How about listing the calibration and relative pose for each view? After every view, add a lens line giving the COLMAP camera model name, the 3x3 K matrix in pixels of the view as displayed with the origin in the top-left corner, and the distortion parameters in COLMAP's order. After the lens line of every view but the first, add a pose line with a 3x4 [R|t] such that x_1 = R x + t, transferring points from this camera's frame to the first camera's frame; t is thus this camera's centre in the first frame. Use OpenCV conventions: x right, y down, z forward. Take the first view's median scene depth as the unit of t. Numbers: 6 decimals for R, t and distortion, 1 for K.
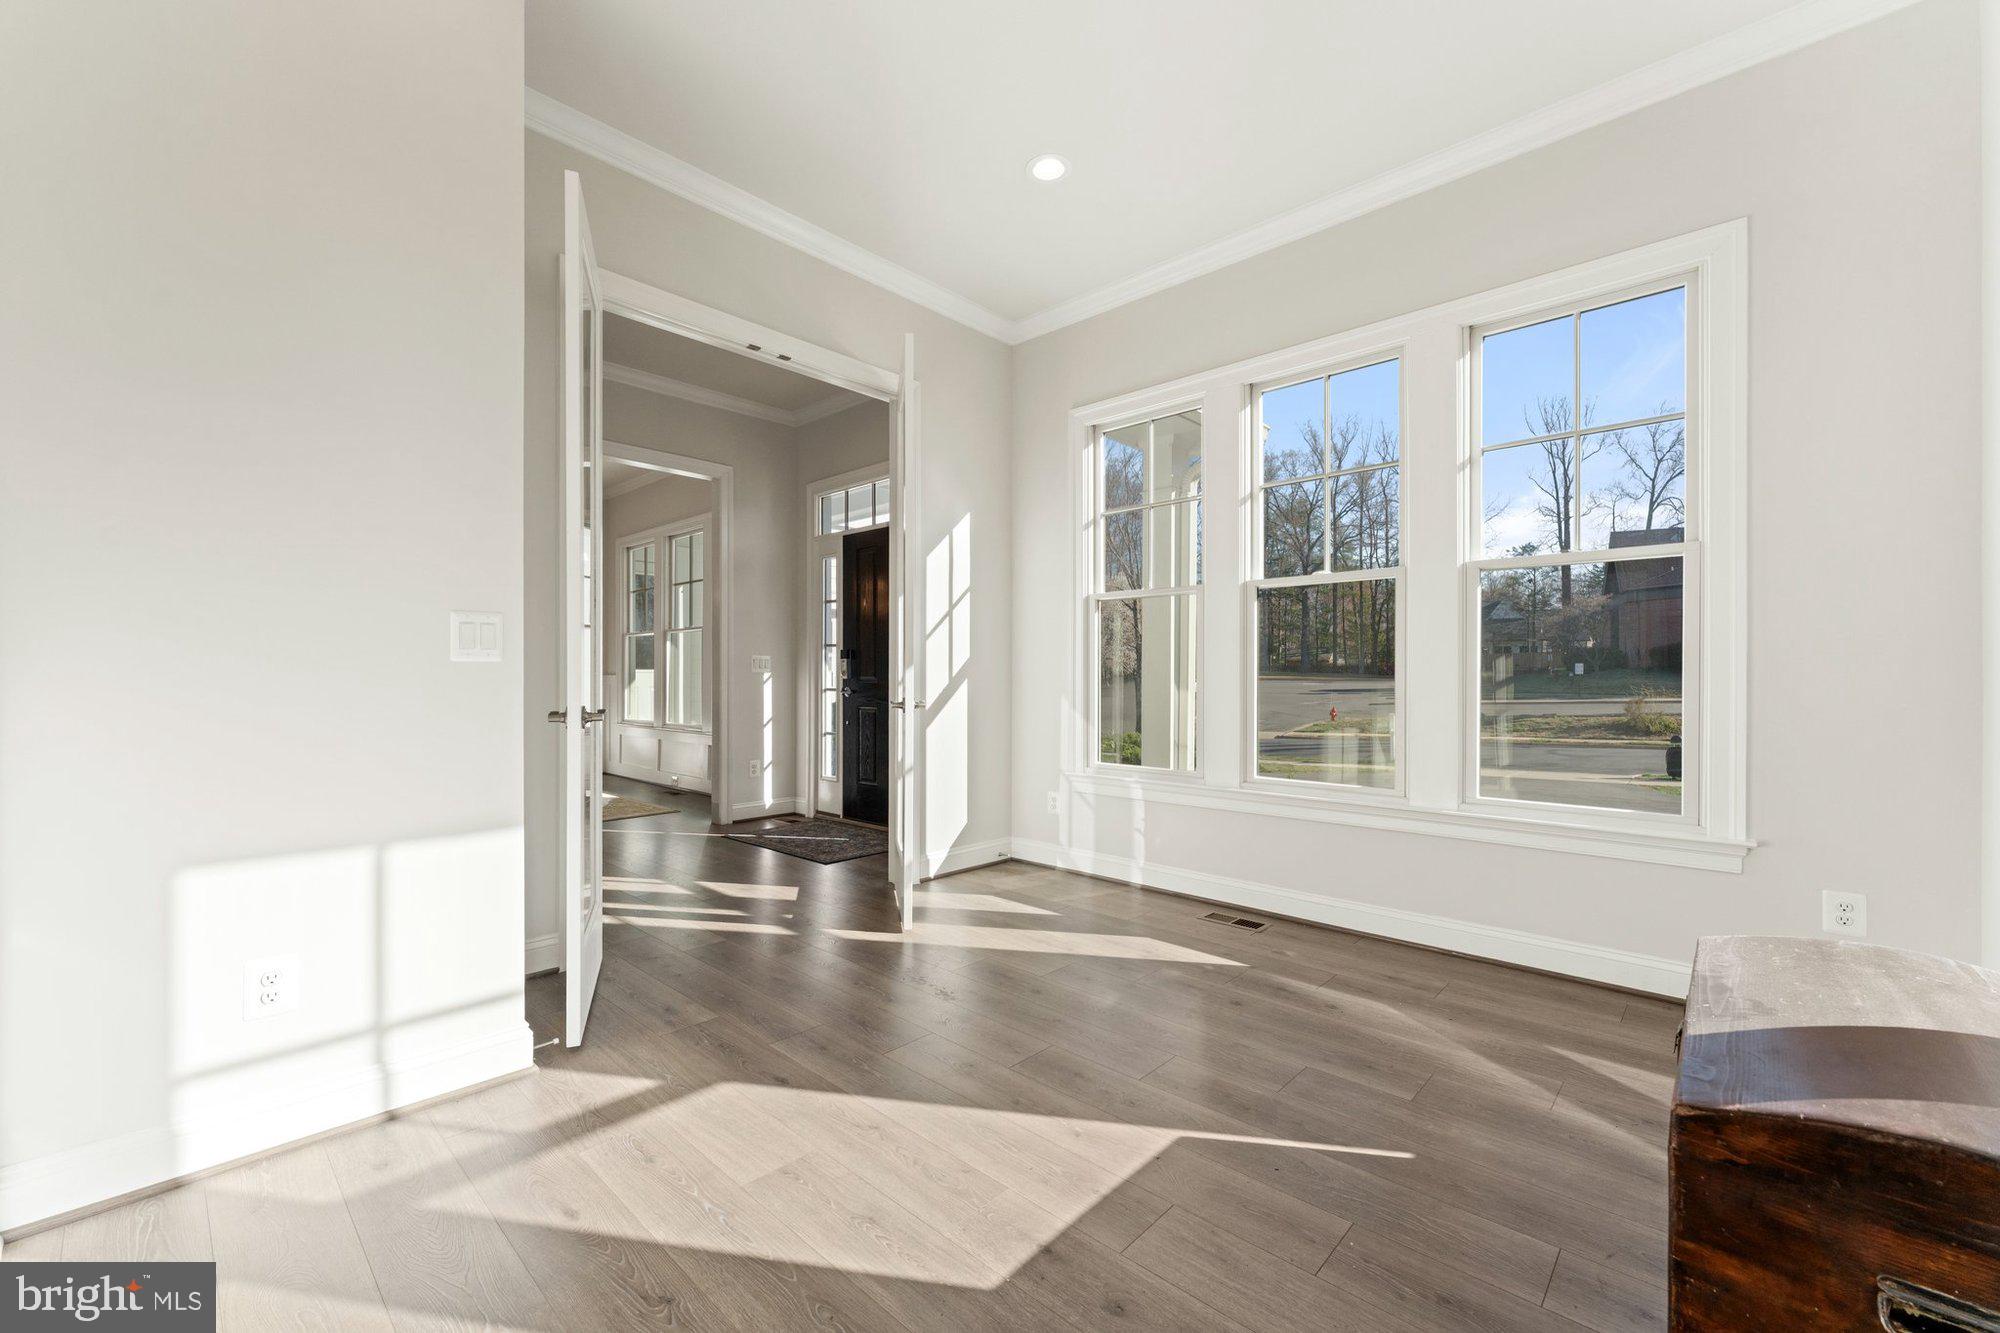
lens RADIAL K [[799.0, 0, 987.4], [0, 799.0, 672.0], [0, 0, 1]] dist [-0.000767, -0.000171]
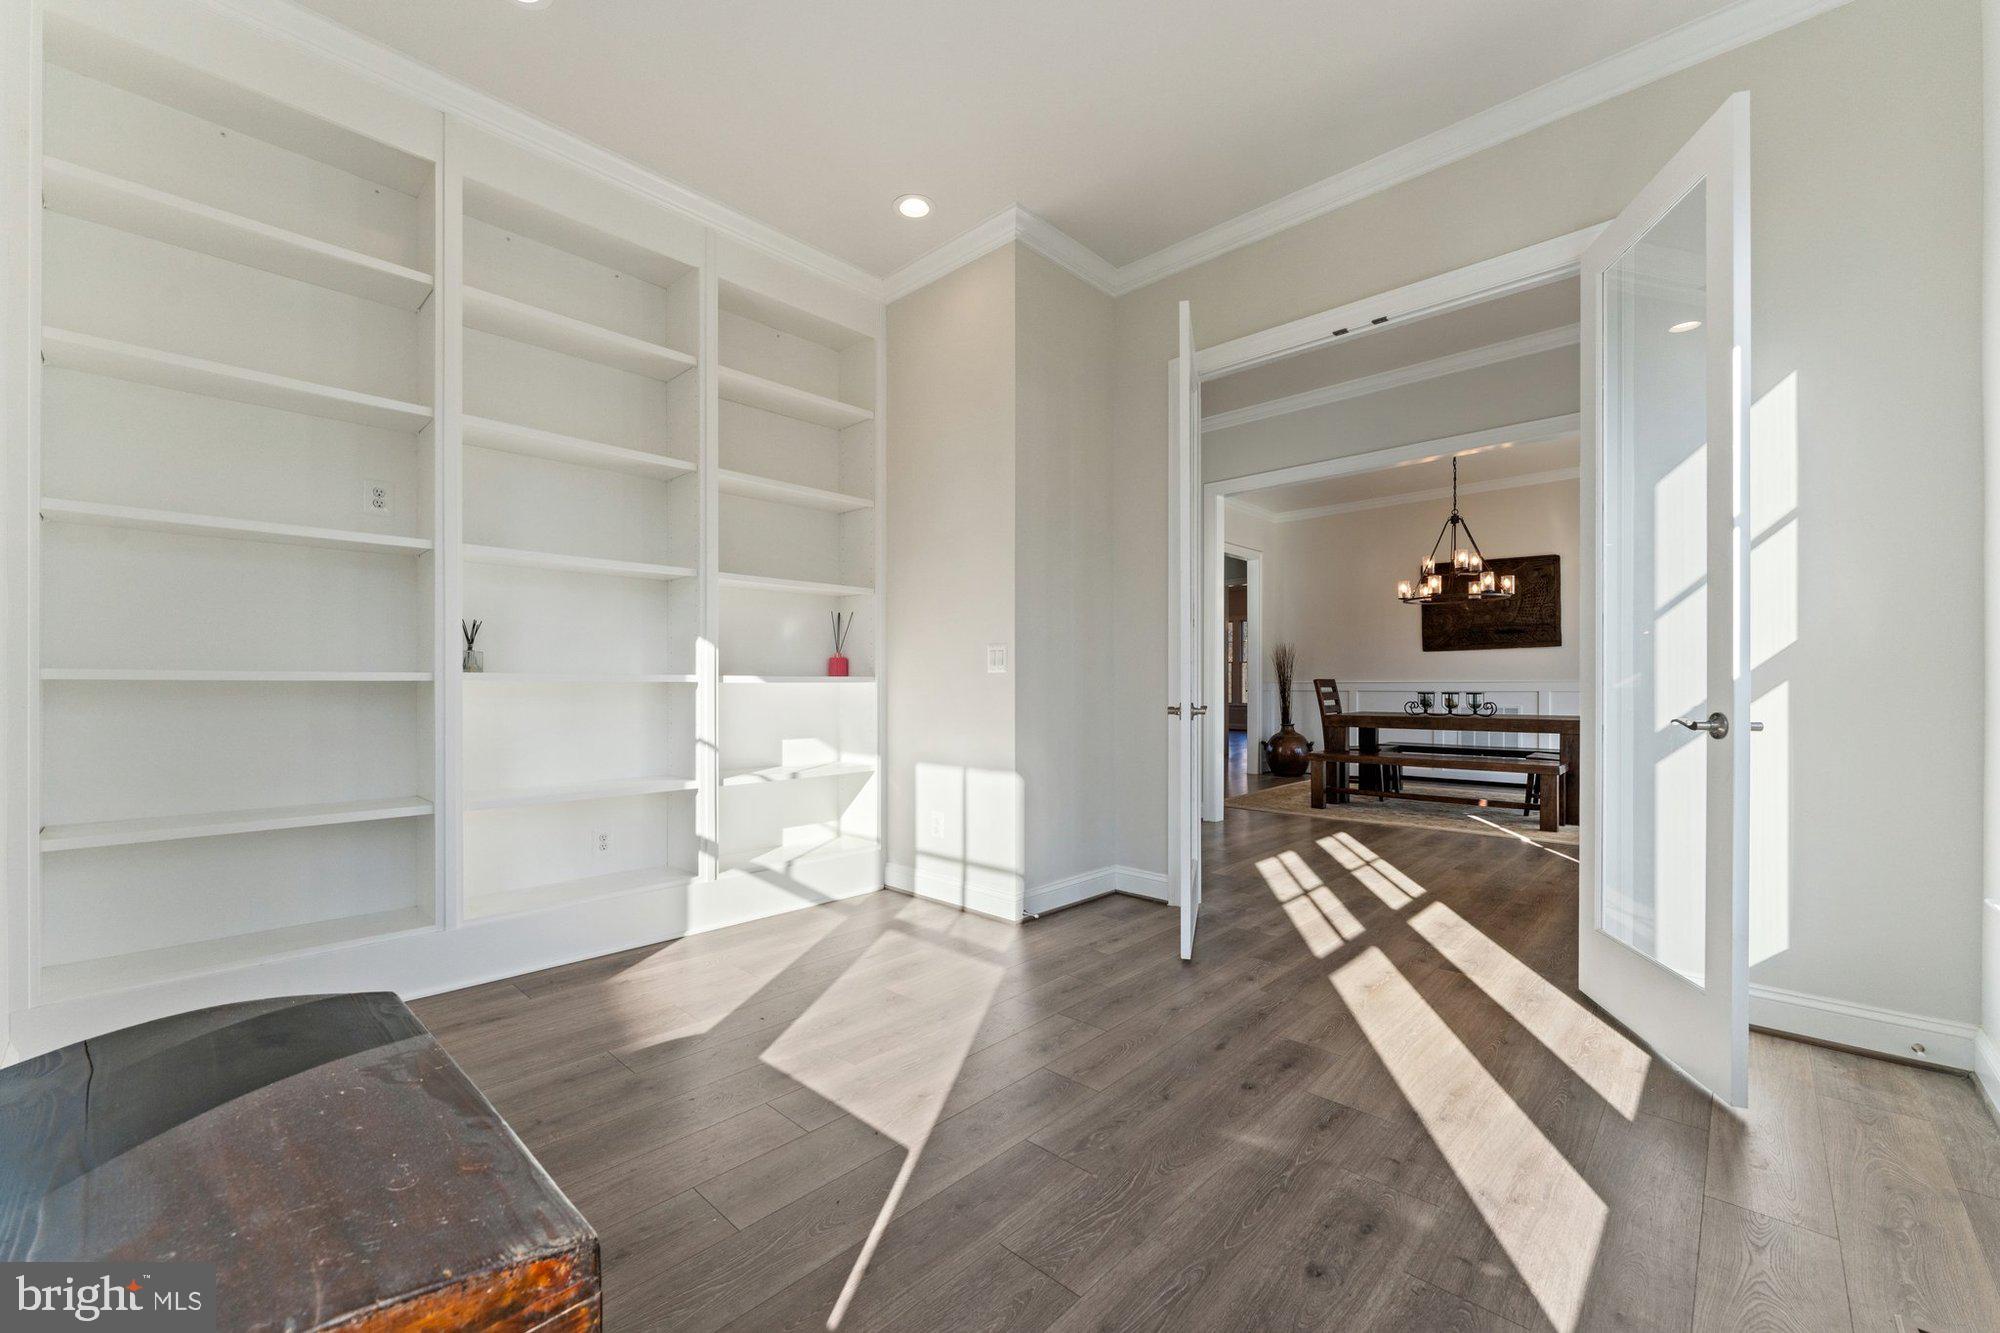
lens RADIAL K [[799.0, 0, 1001.1], [0, 799.0, 681.3], [0, 0, 1]] dist [-0.000767, -0.000171]
pose [[0.007982, -0.004933, -0.999956, 1.158070], [0.005753, 0.999972, -0.004887, 0.017122], [0.999952, -0.005714, 0.008010, 1.054773]]
